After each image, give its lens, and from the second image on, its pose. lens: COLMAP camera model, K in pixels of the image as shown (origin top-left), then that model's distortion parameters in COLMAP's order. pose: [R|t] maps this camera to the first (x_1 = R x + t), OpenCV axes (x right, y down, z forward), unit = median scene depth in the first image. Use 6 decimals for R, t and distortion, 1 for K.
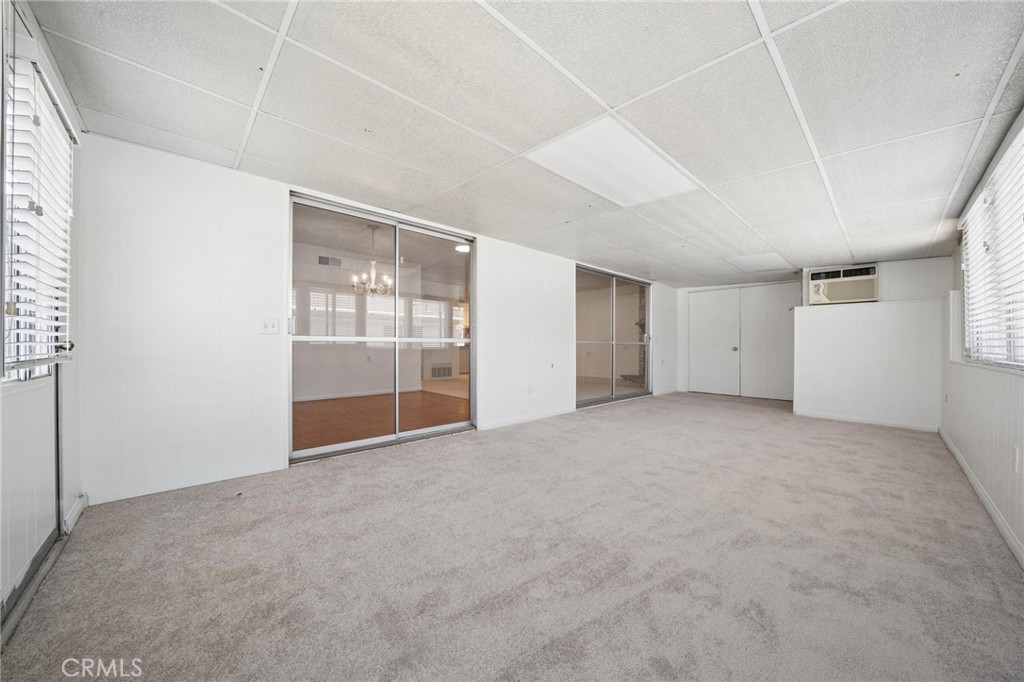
lens RADIAL K [[361.9, 0, 503.2], [0, 361.9, 344.4], [0, 0, 1]] dist [-0.023709, 0.001028]
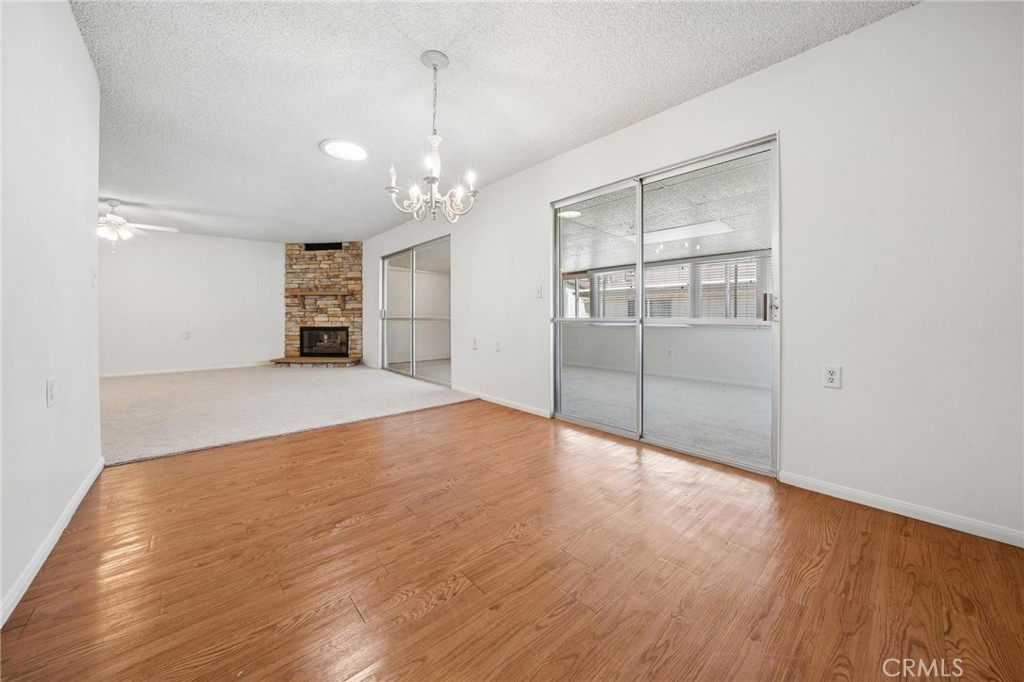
lens RADIAL K [[361.9, 0, 520.5], [0, 361.9, 320.2], [0, 0, 1]] dist [-0.023709, 0.001028]
pose [[0.006818, -0.008846, 0.999938, -0.415957], [-0.002194, 0.999958, 0.008861, -0.006438], [-0.999974, -0.002255, 0.006798, 0.473988]]
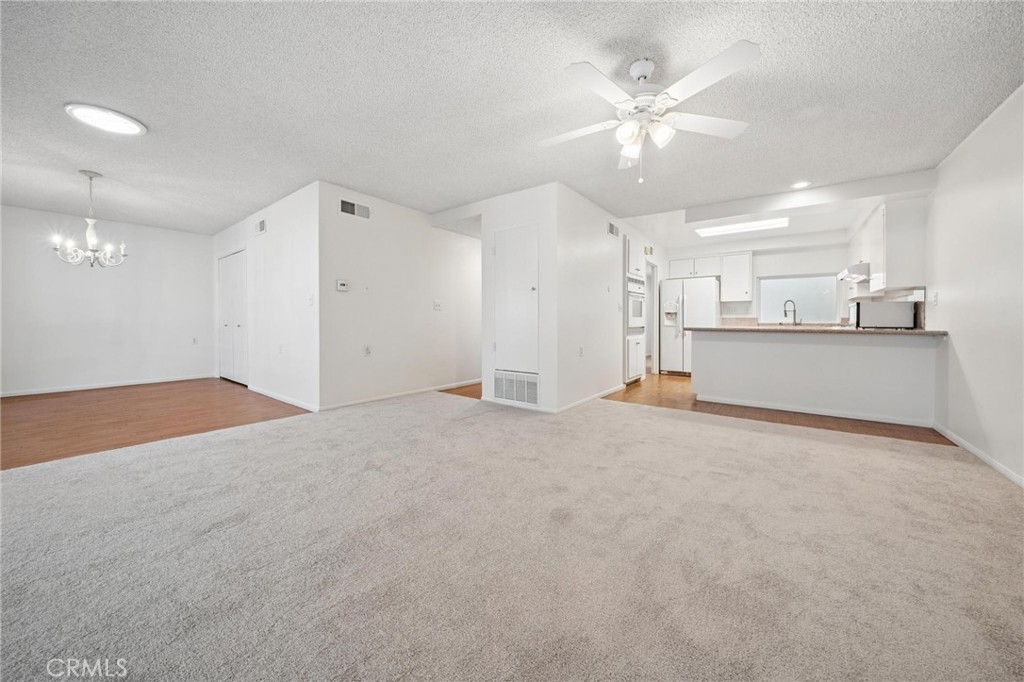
lens RADIAL K [[361.9, 0, 507.6], [0, 361.9, 327.6], [0, 0, 1]] dist [-0.023709, 0.001028]
pose [[0.167209, 0.014759, -0.985811, 0.274801], [0.001769, 0.999882, 0.015270, -0.007117], [0.985920, -0.004297, 0.167163, 0.921248]]
